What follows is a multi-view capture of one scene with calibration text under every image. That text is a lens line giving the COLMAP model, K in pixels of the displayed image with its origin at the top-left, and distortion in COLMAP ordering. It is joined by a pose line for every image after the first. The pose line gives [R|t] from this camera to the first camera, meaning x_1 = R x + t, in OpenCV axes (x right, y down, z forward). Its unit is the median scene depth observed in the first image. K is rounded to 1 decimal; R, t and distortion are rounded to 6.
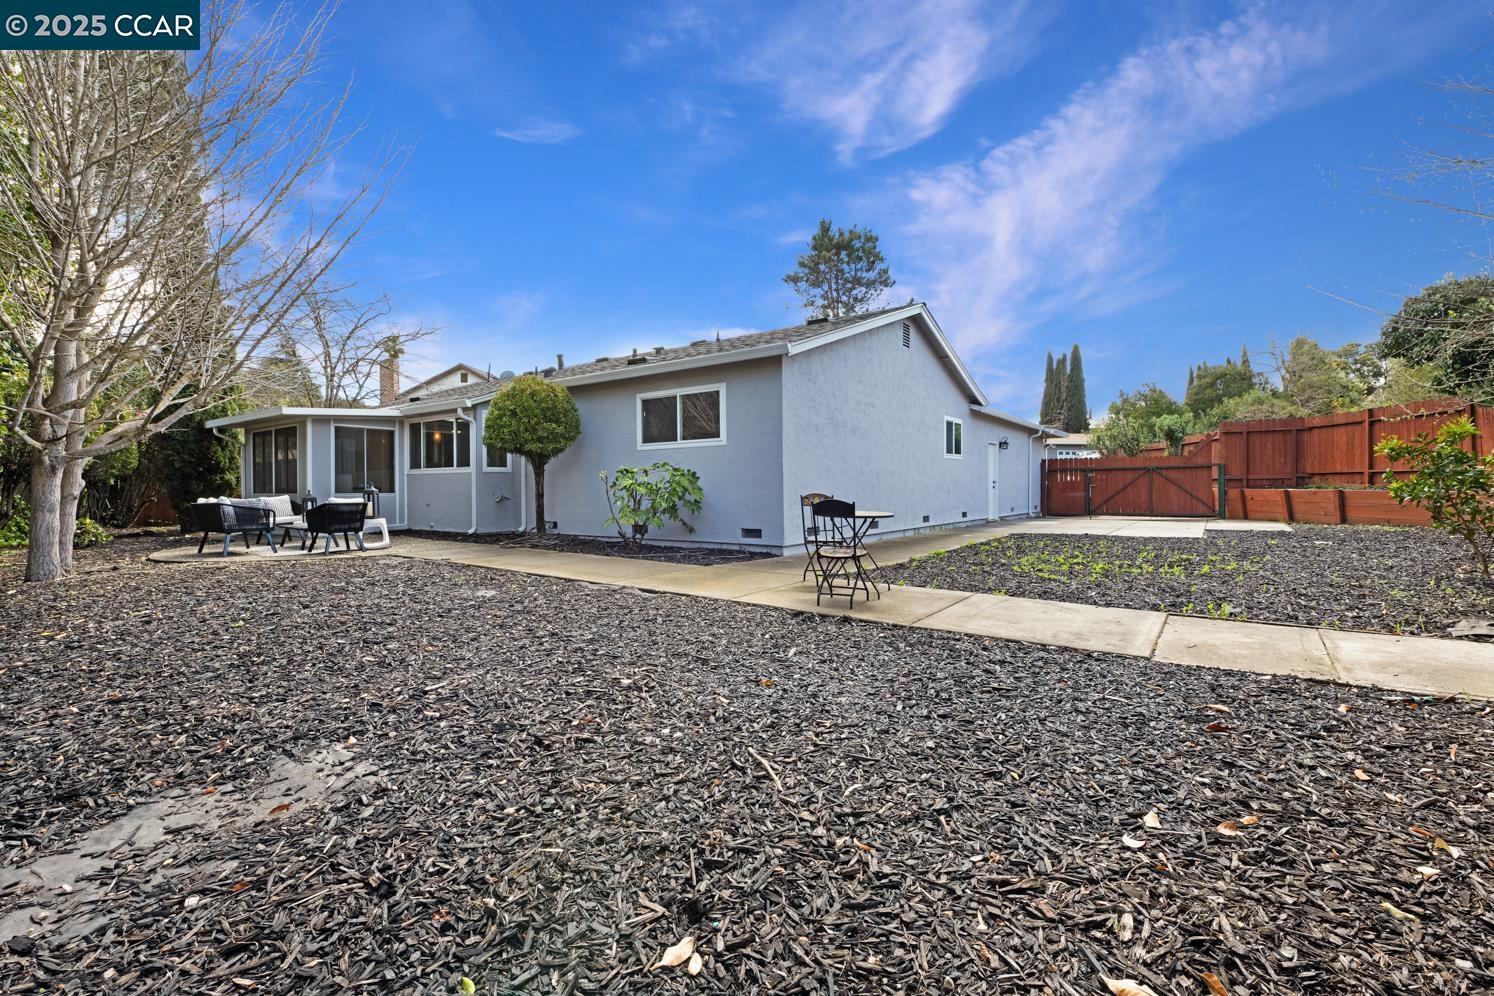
lens RADIAL K [[666.9, 0, 746.2], [0, 666.9, 491.0], [0, 0, 1]] dist [-0.000359, 0.000025]
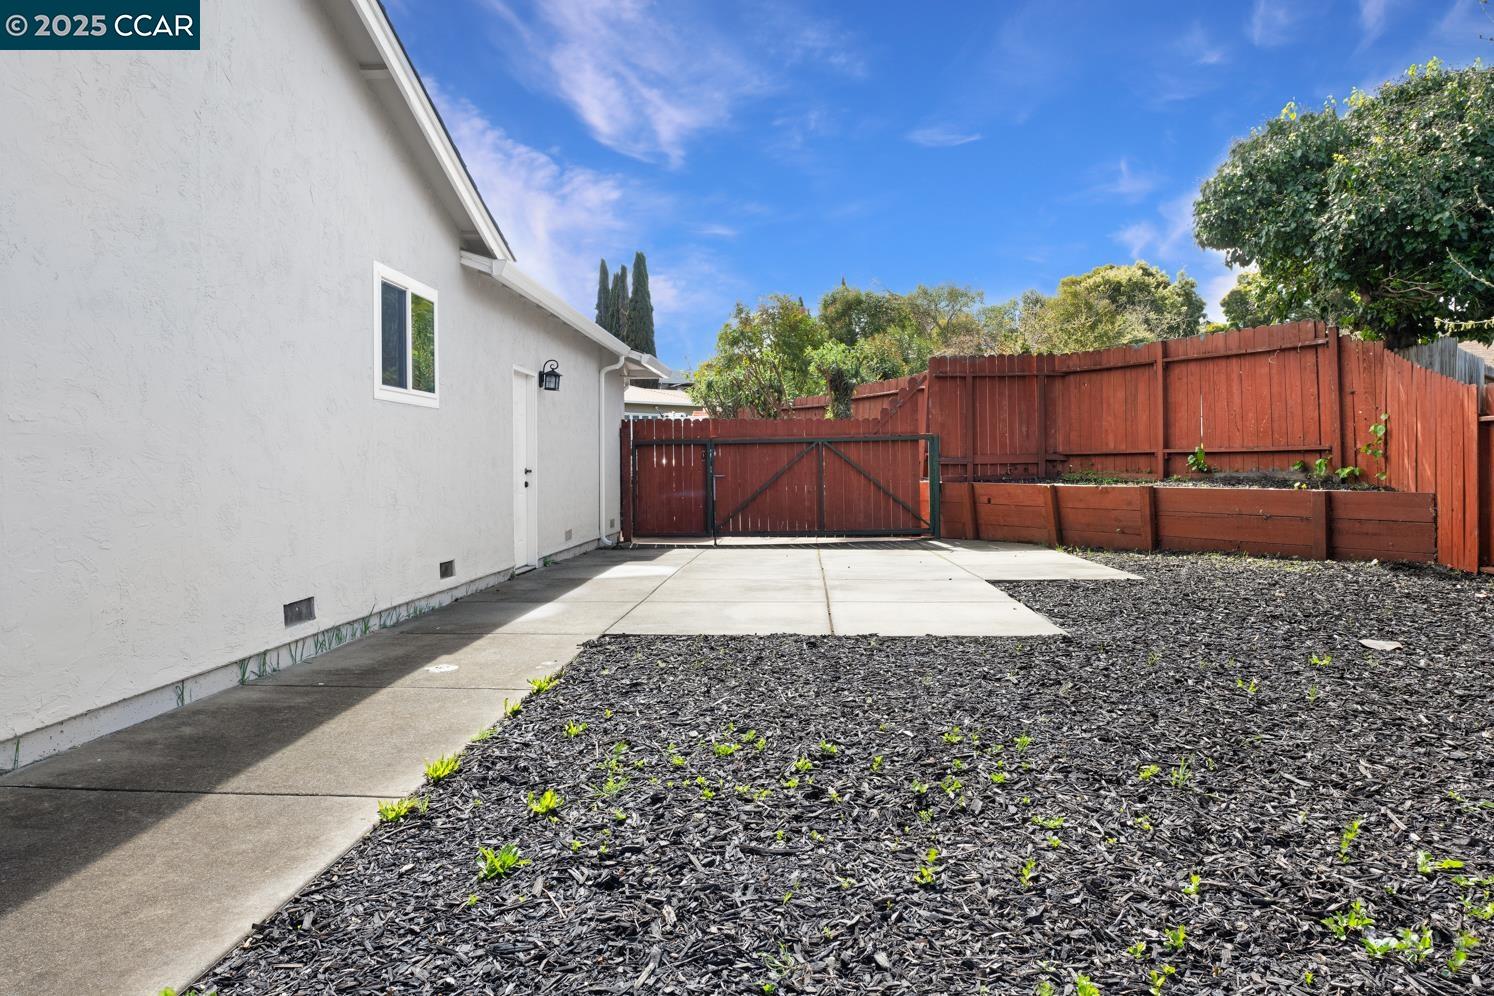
lens RADIAL K [[1038.1, 0, 743.5], [0, 1038.1, 481.9], [0, 0, 1]] dist [-0.007777, 0.000269]
pose [[0.843417, -0.008649, 0.537190, 0.146781], [0.005318, 0.999956, 0.007750, -0.010994], [-0.537234, -0.003680, 0.843426, 0.404950]]
